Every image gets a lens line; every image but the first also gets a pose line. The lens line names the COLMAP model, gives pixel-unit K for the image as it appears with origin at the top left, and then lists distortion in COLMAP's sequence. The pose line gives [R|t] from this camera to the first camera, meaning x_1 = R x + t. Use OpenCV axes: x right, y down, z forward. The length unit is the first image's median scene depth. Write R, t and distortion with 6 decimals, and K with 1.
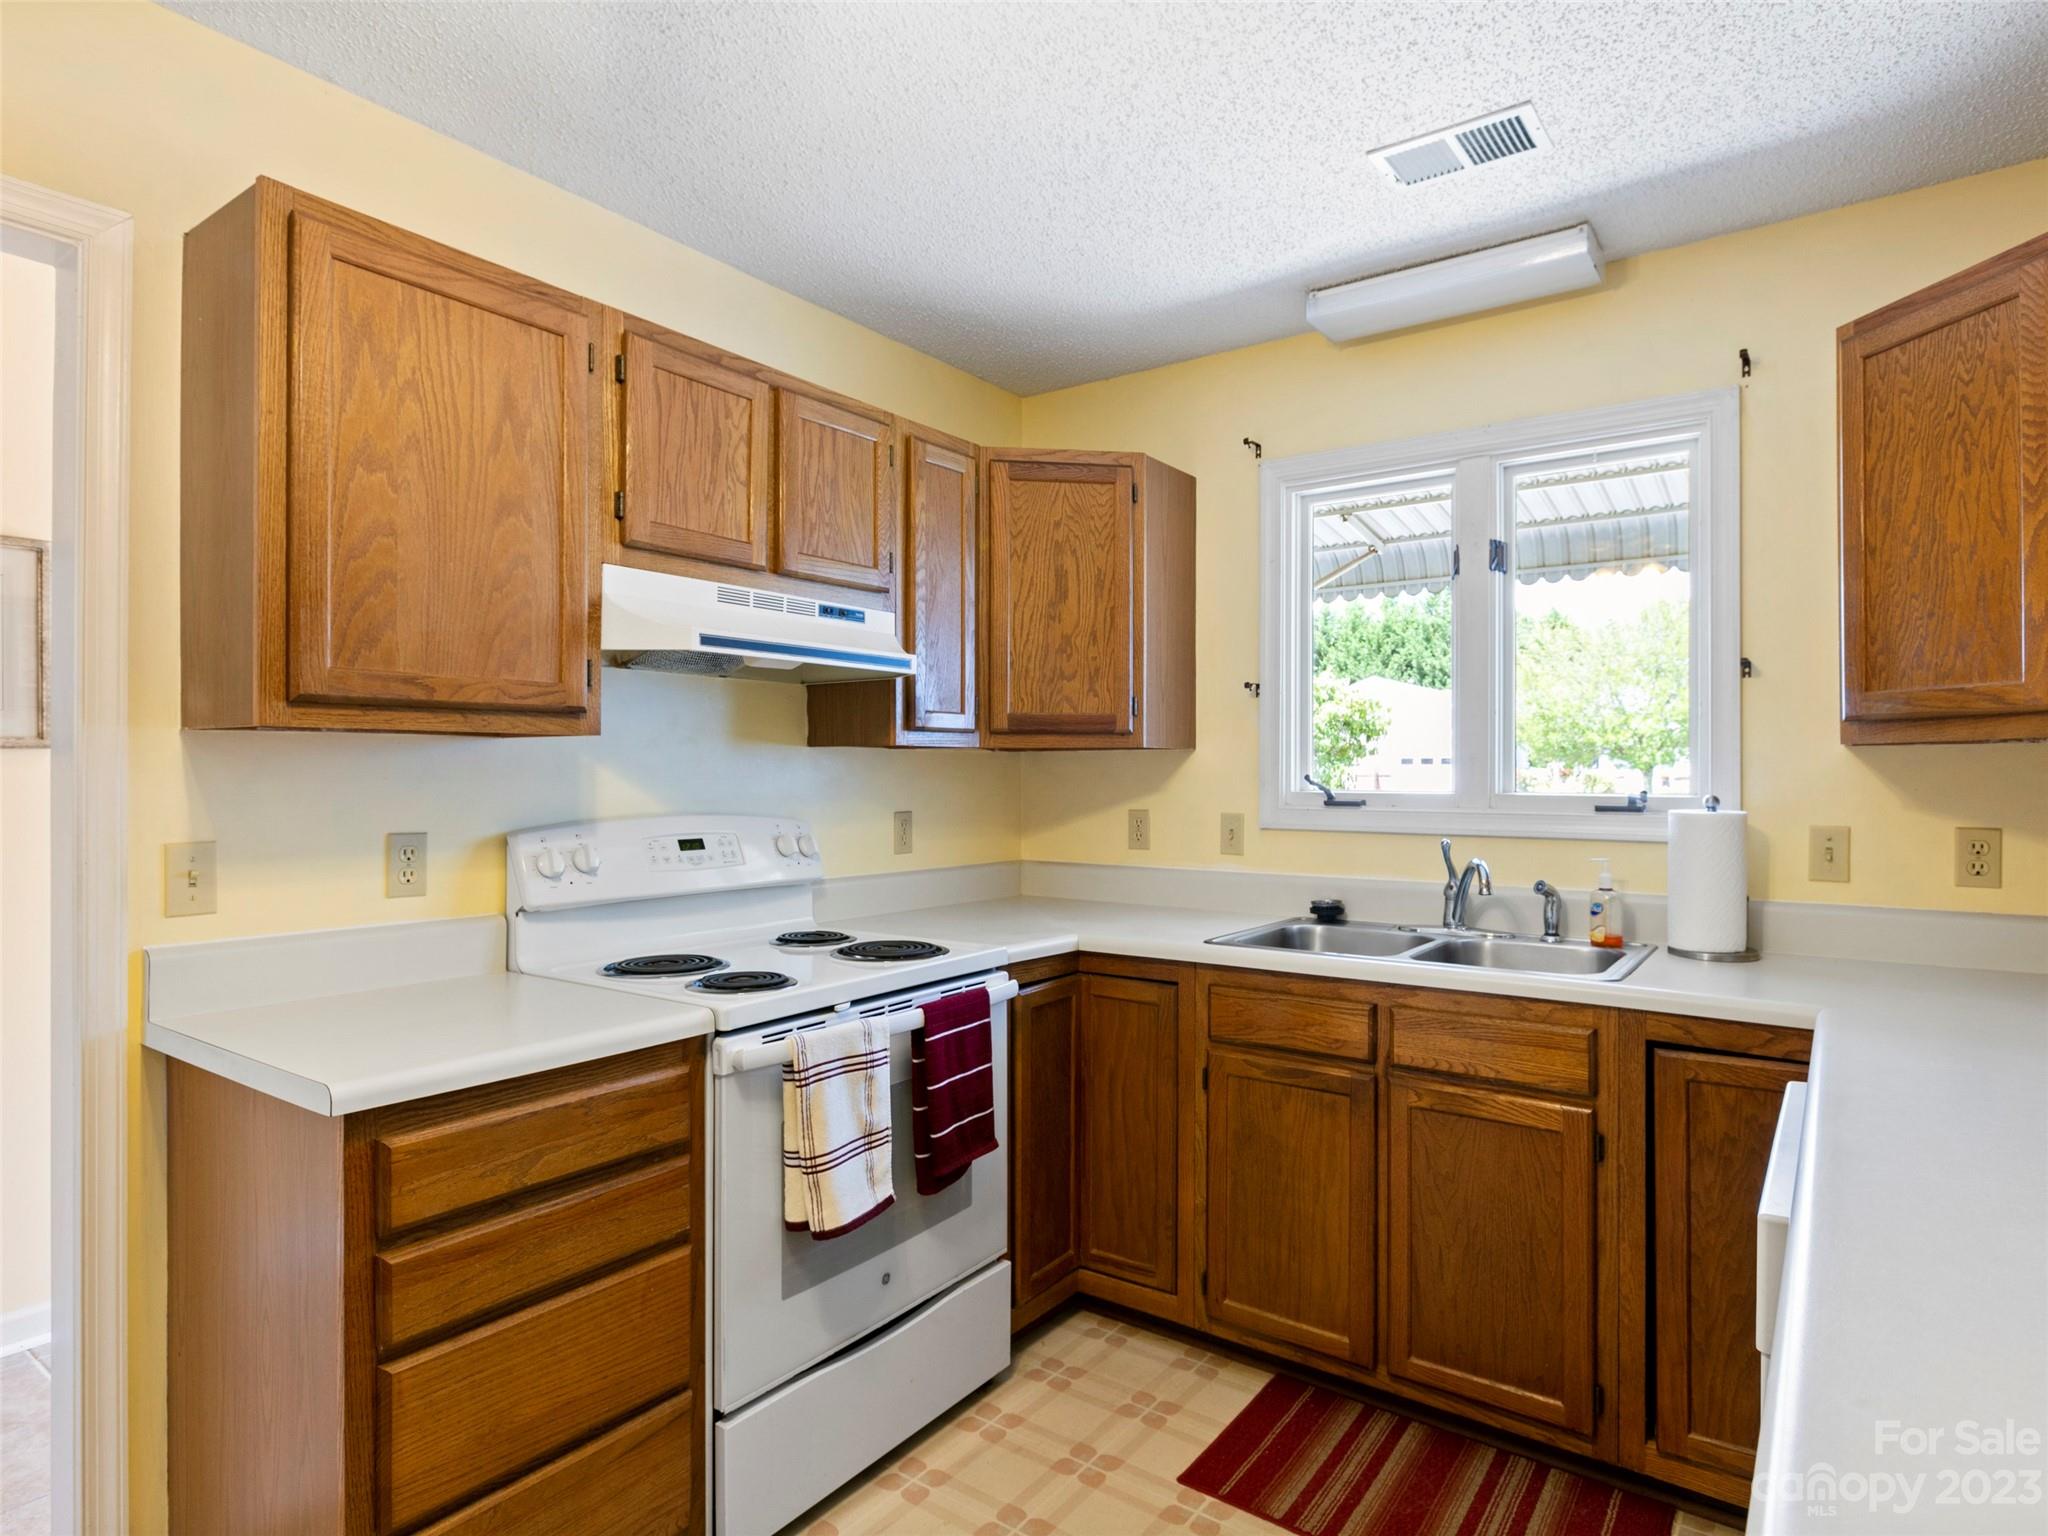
lens RADIAL K [[1141.5, 0, 1040.1], [0, 1141.5, 760.9], [0, 0, 1]] dist [-0.007219, -0.000425]
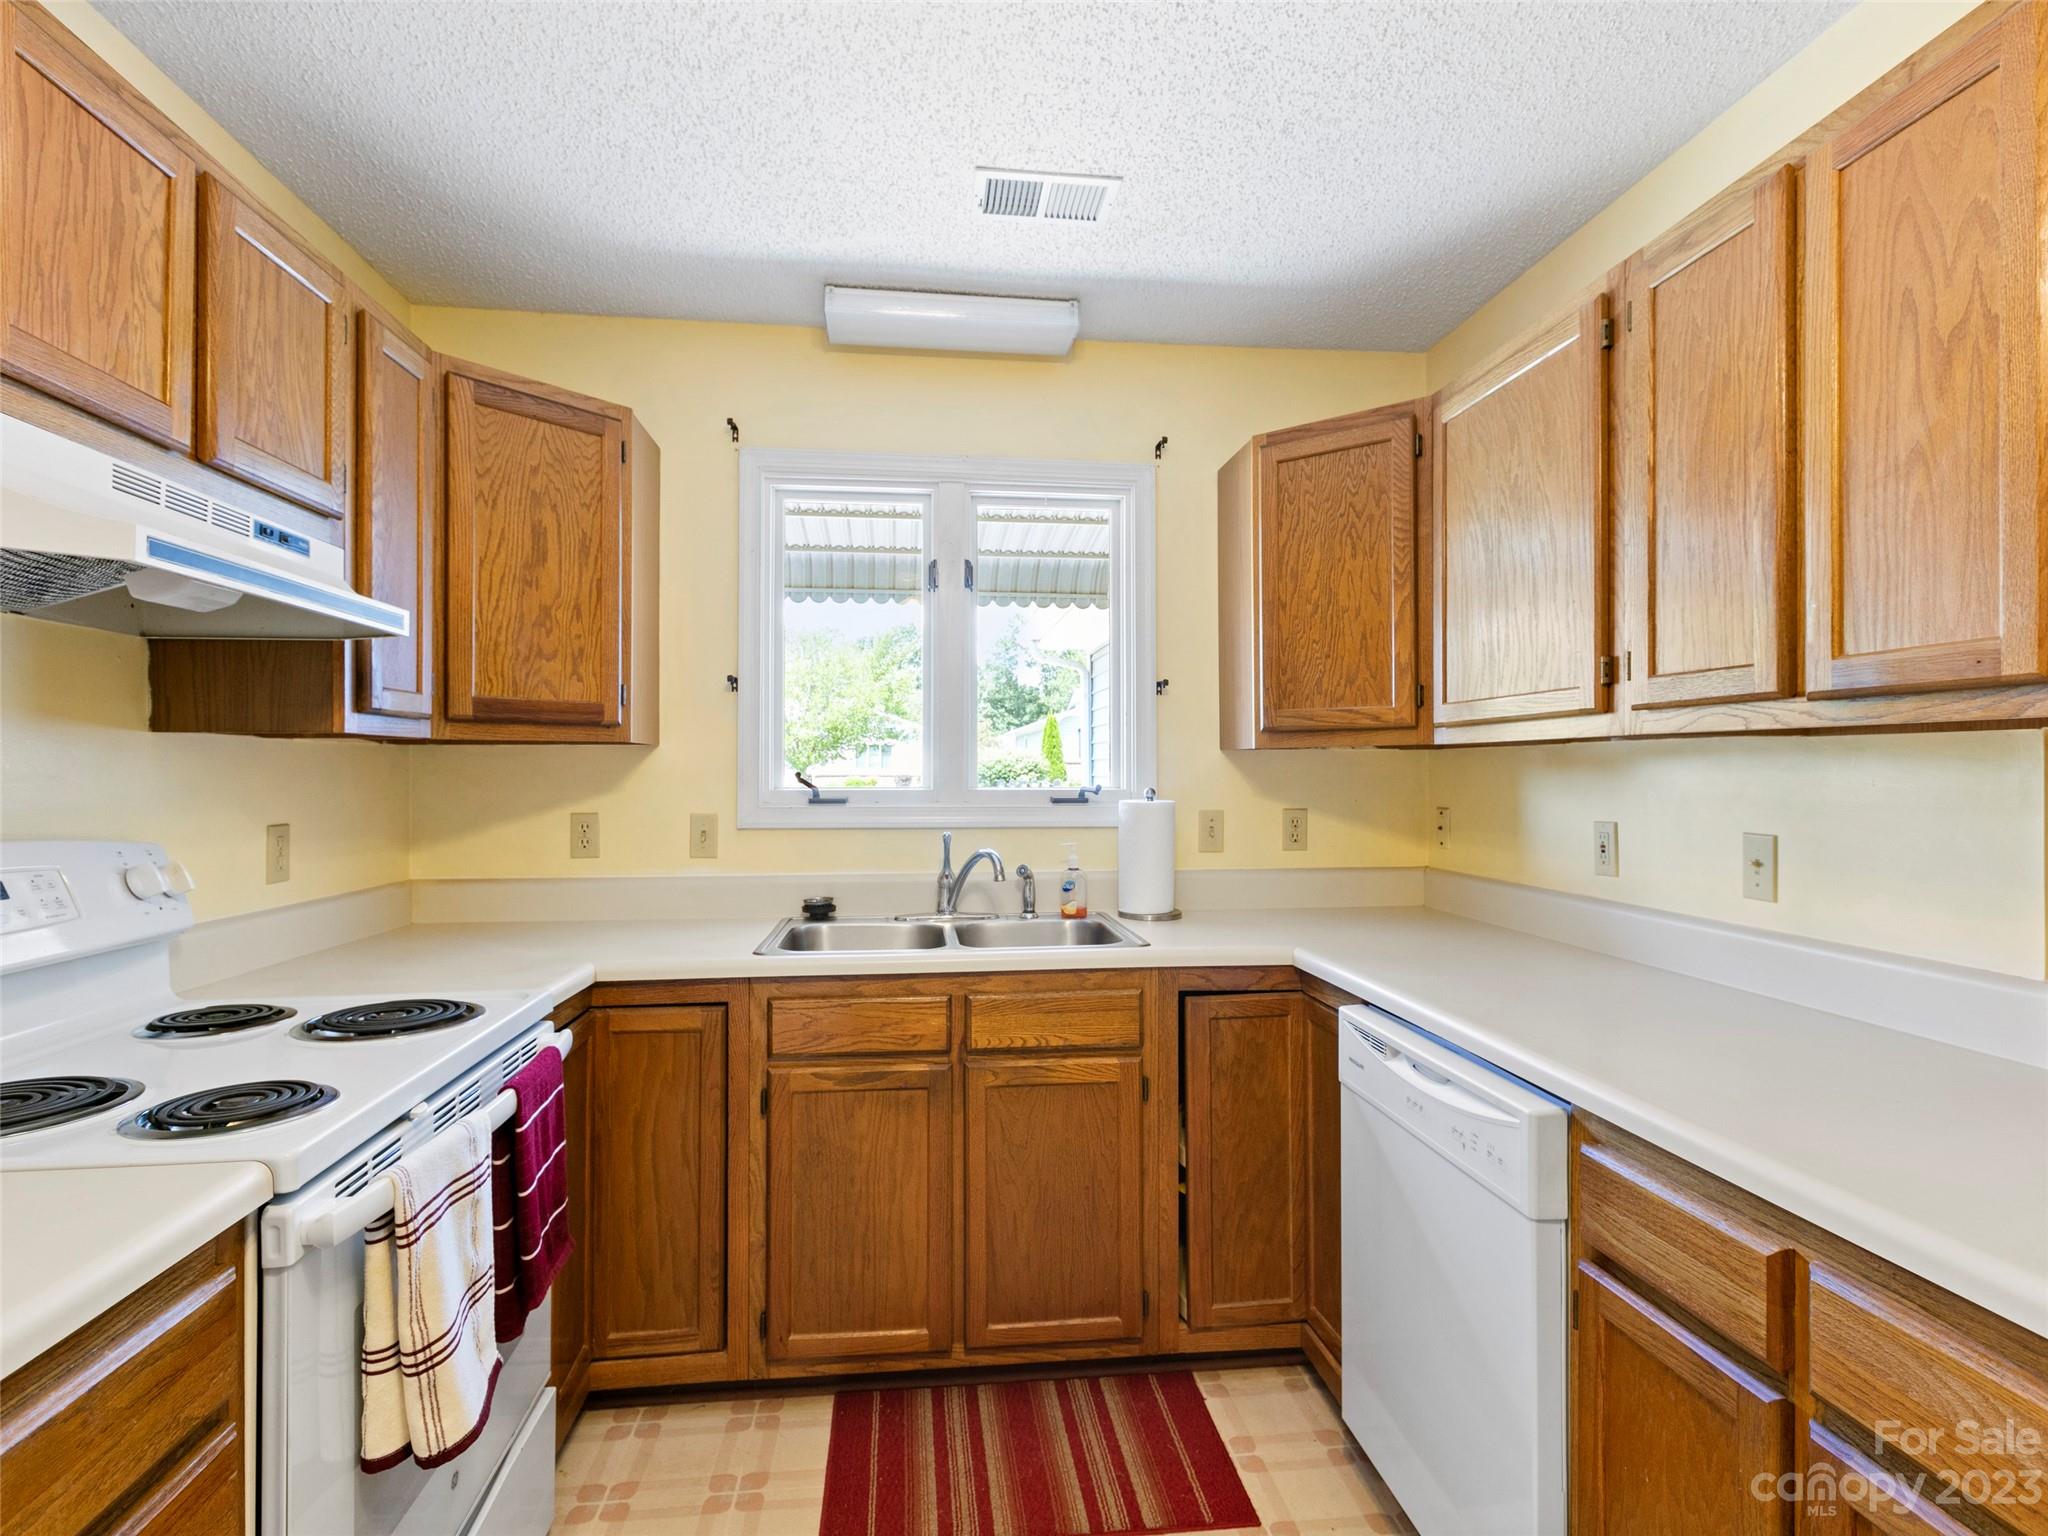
lens RADIAL K [[1038.5, 0, 1042.9], [0, 1038.5, 759.9], [0, 0, 1]] dist [-0.000244, -0.000387]
pose [[0.737710, 0.006140, 0.675090, -0.294198], [-0.005036, 0.999981, -0.003592, 0.004387], [-0.675099, -0.000750, 0.737727, 0.263047]]
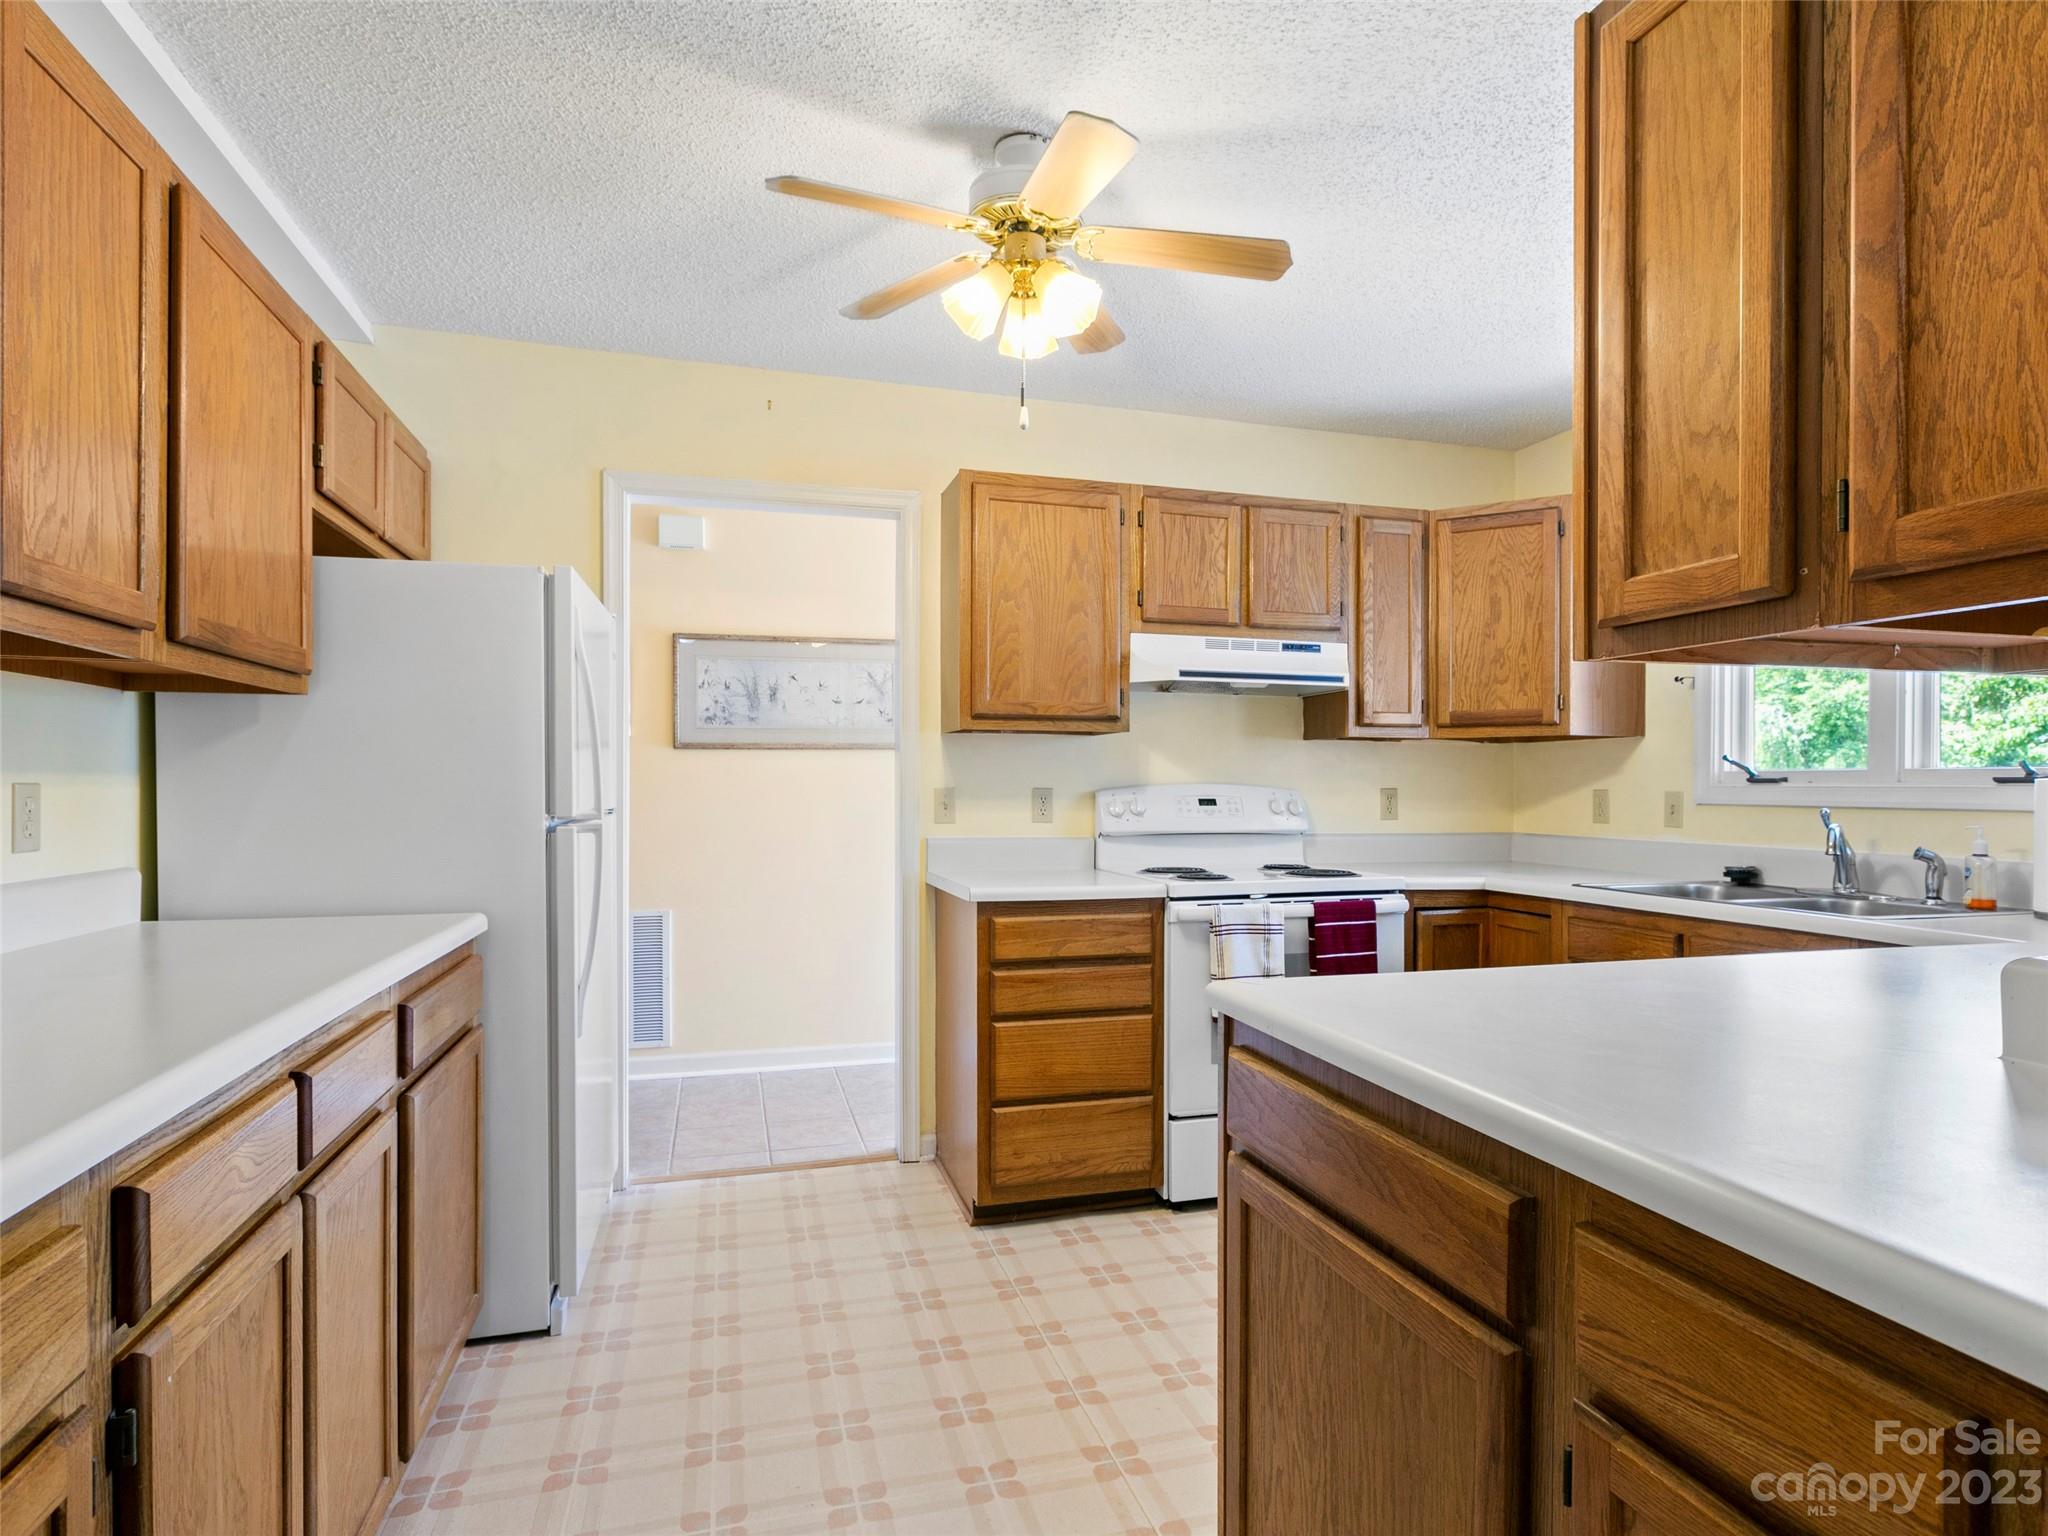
lens RADIAL K [[1038.5, 0, 1032.3], [0, 1038.5, 782.6], [0, 0, 1]] dist [-0.000244, -0.000387]
pose [[0.790494, 0.001462, -0.612468, 0.429754], [0.003826, 0.999966, 0.007325, 0.039080], [0.612458, -0.008134, 0.790462, -0.317750]]
